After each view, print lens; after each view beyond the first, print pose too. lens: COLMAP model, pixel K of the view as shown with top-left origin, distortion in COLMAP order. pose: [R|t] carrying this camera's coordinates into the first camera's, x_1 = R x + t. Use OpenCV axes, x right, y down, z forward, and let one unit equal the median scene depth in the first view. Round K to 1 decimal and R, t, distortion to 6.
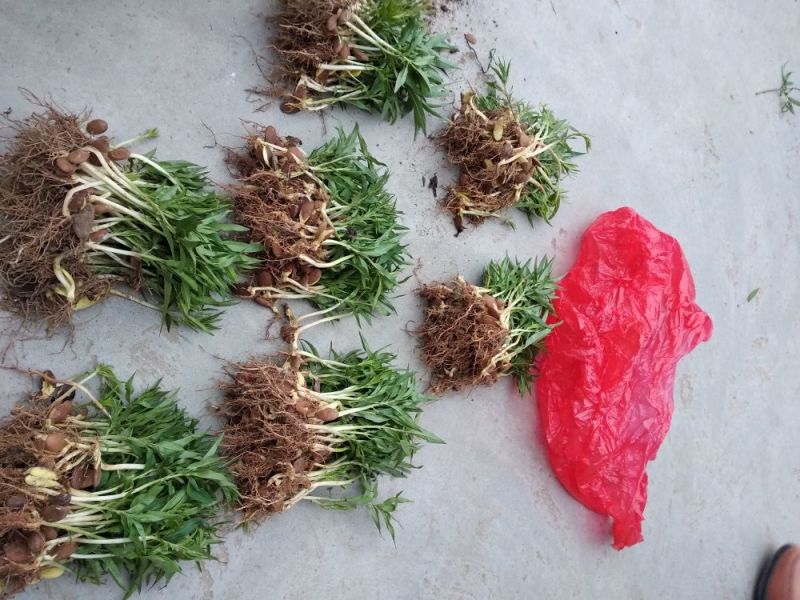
lens RADIAL K [[552.0, 0, 400.0], [0, 552.0, 300.0], [0, 0, 1]] dist [0.058290, -0.047117]
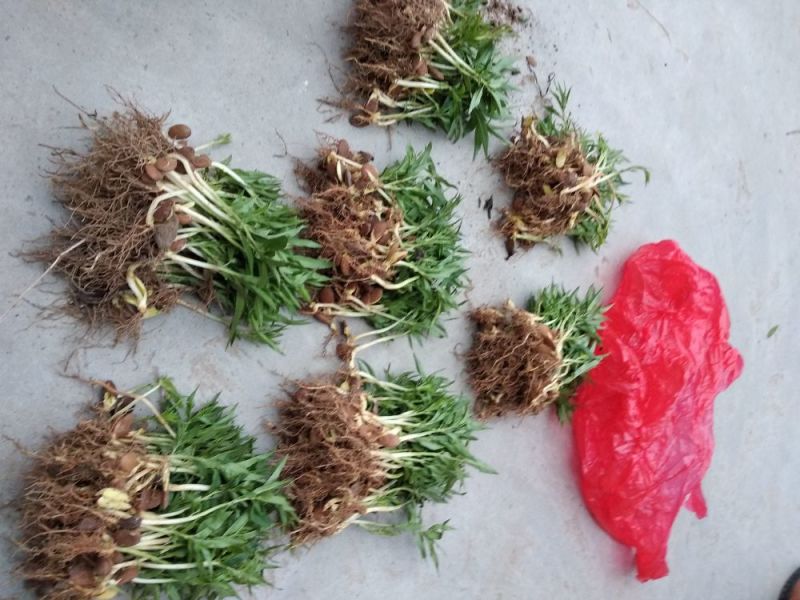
lens RADIAL K [[552.0, 0, 400.0], [0, 552.0, 300.0], [0, 0, 1]] dist [0.058290, -0.047117]
pose [[0.996930, 0.067029, 0.040458, -0.151081], [-0.067166, 0.997740, 0.002036, -0.039631], [-0.040230, -0.004747, 0.999179, 0.021135]]
